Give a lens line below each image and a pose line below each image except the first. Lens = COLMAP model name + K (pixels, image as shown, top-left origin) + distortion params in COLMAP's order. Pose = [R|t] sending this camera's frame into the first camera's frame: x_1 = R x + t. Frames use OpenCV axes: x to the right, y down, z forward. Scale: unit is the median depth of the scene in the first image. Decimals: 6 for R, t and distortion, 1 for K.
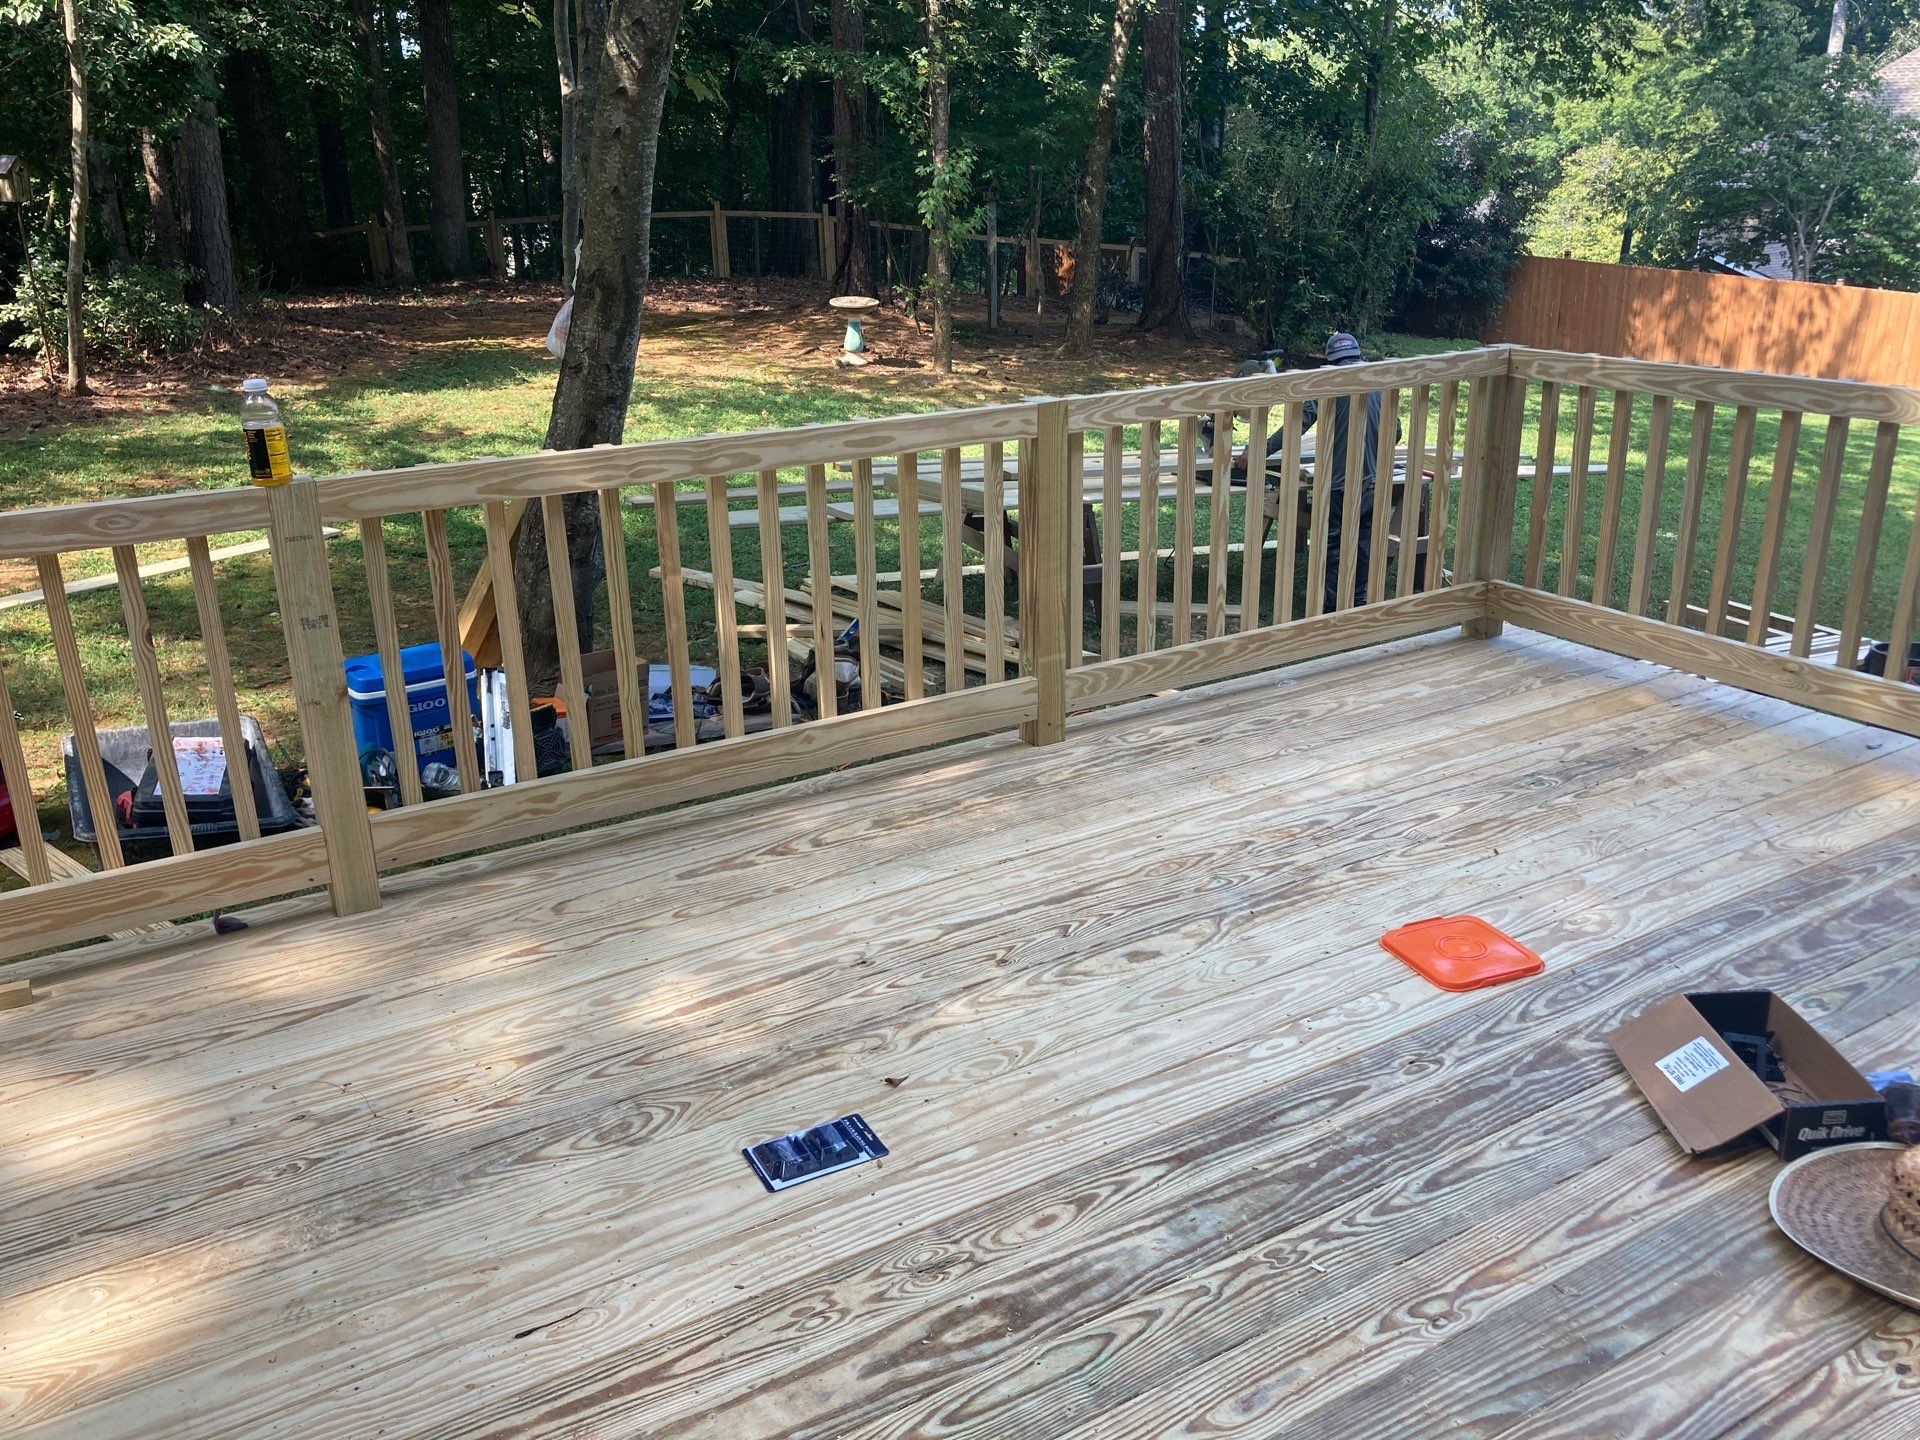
lens RADIAL K [[1571.8, 0, 985.8], [0, 1571.8, 726.6], [0, 0, 1]] dist [0.030288, -0.034167]
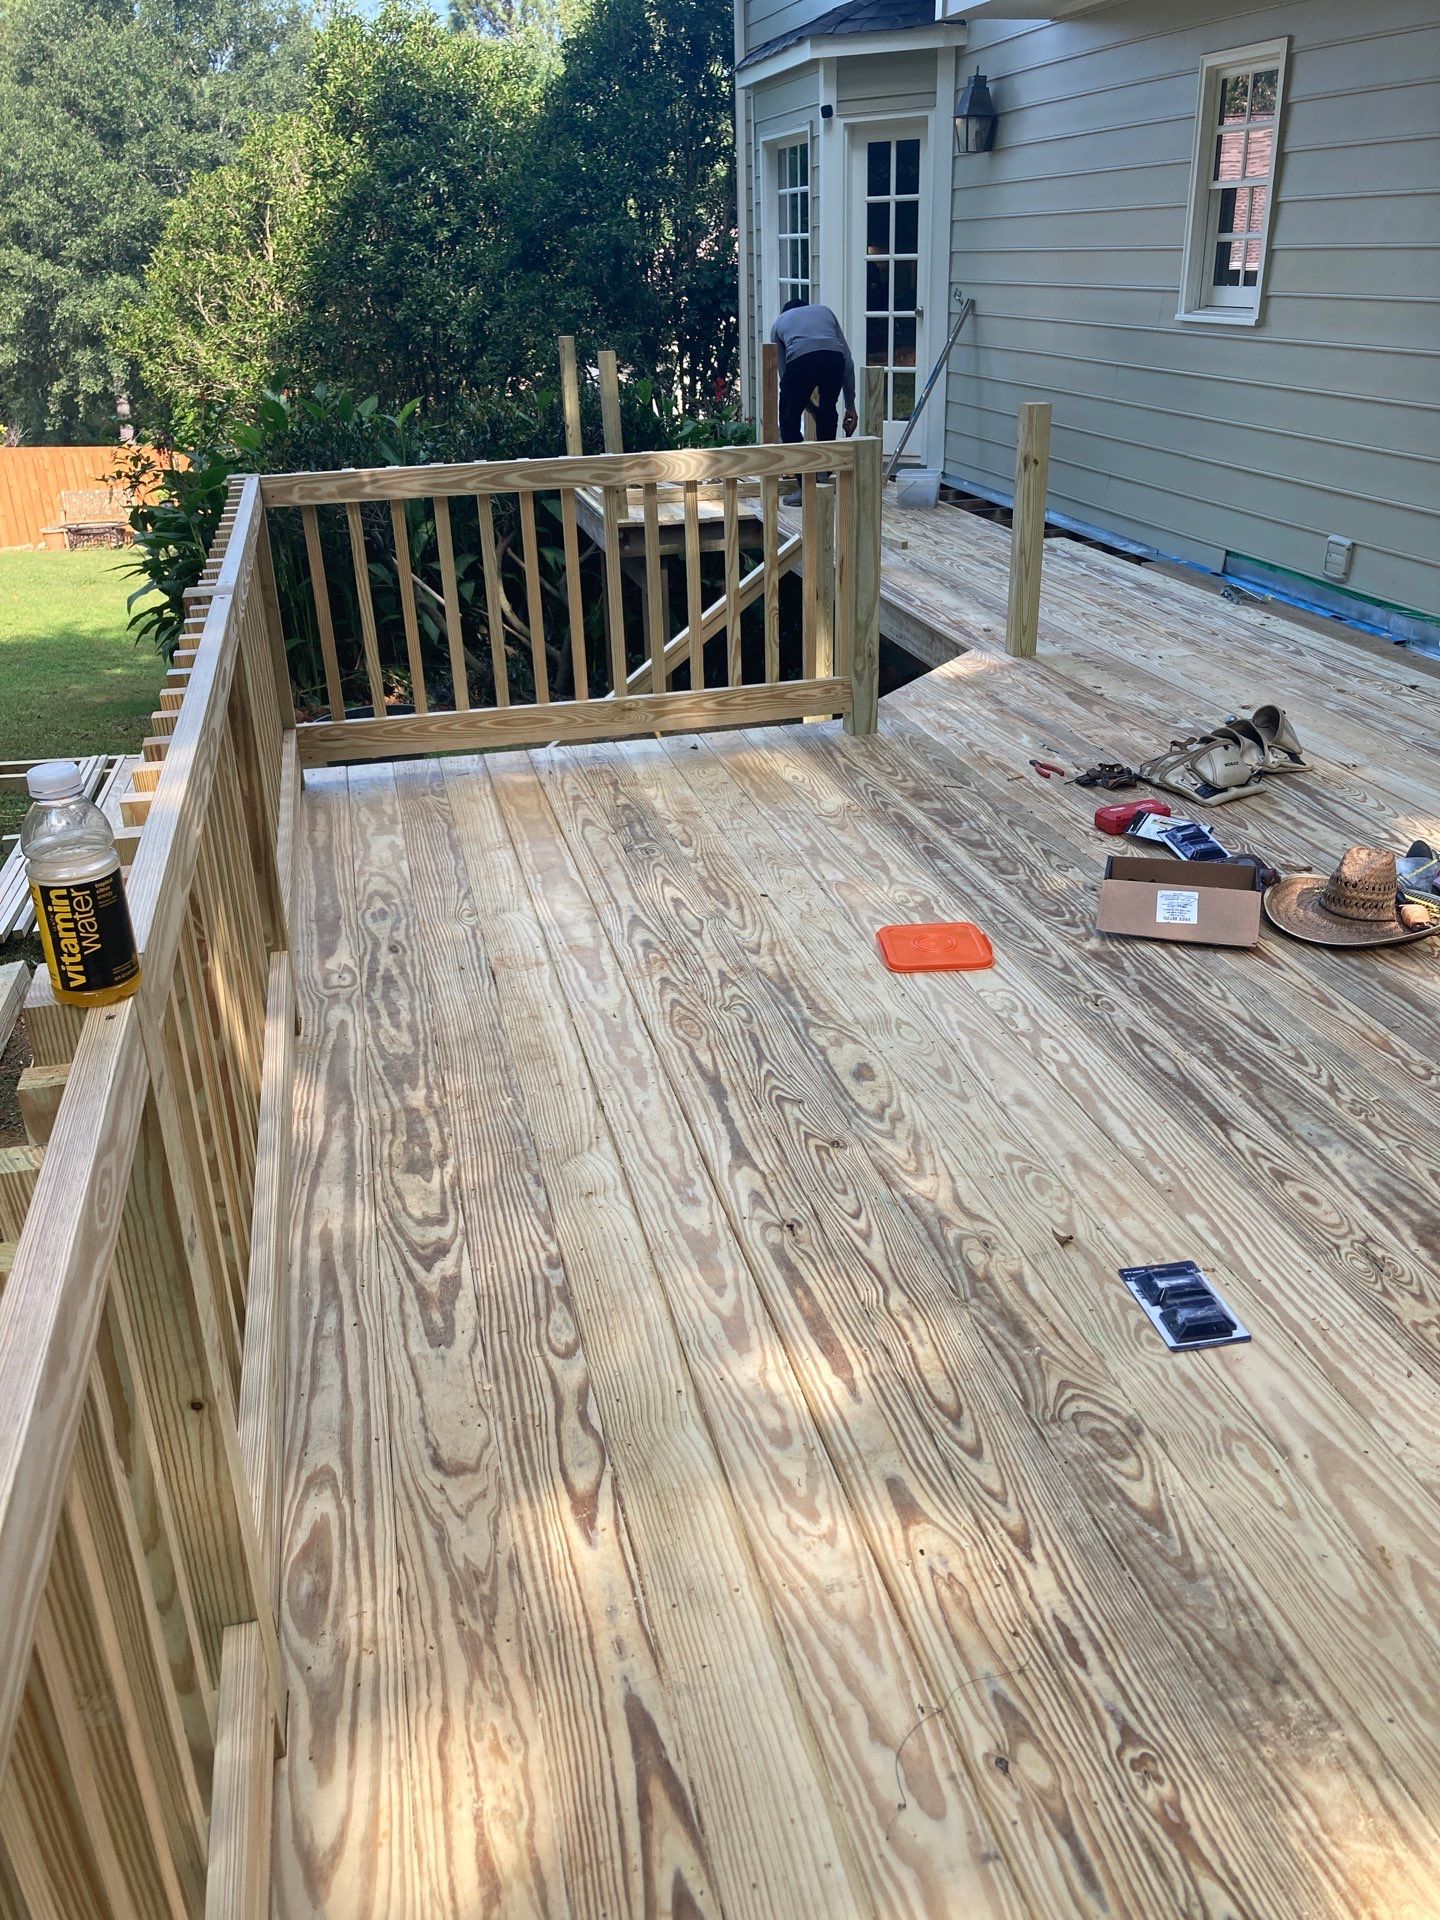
lens RADIAL K [[1571.8, 0, 716.9], [0, 1571.8, 959.6], [0, 0, 1]] dist [0.030288, -0.034167]
pose [[0.326765, -0.383778, 0.863678, -0.781563], [0.343347, 0.899610, 0.269841, -0.225000], [-0.880532, 0.208367, 0.425730, 0.659768]]
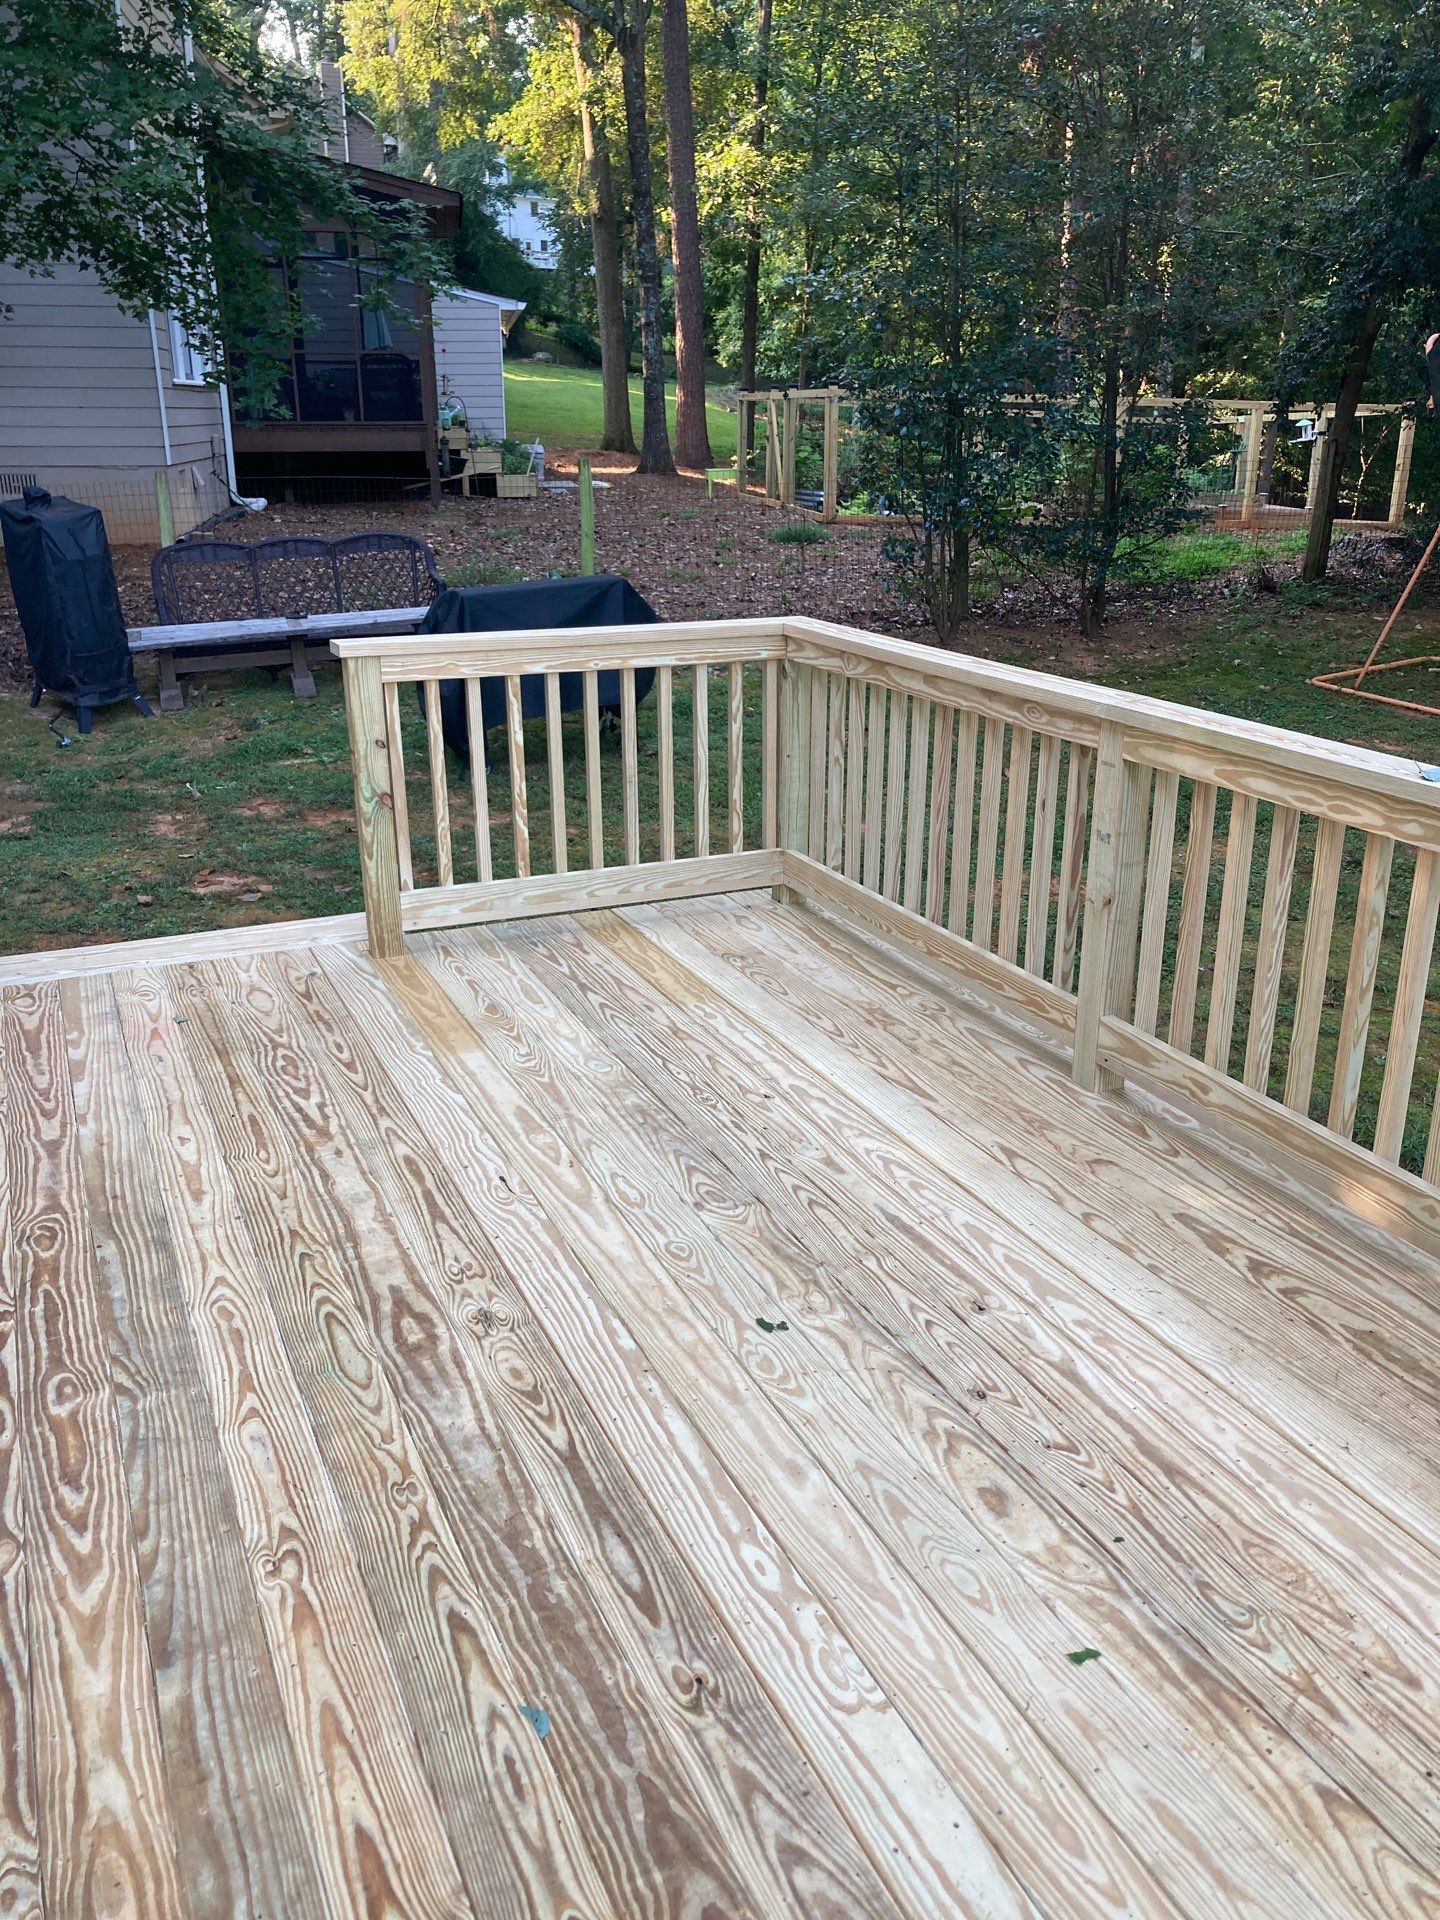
lens RADIAL K [[1571.8, 0, 718.3], [0, 1571.8, 967.0], [0, 0, 1]] dist [0.030288, -0.034167]
pose [[-0.140567, 0.344617, -0.928159, 0.772706], [-0.337421, 0.864670, 0.372146, -0.336170], [0.930800, 0.365492, -0.005263, 0.798407]]
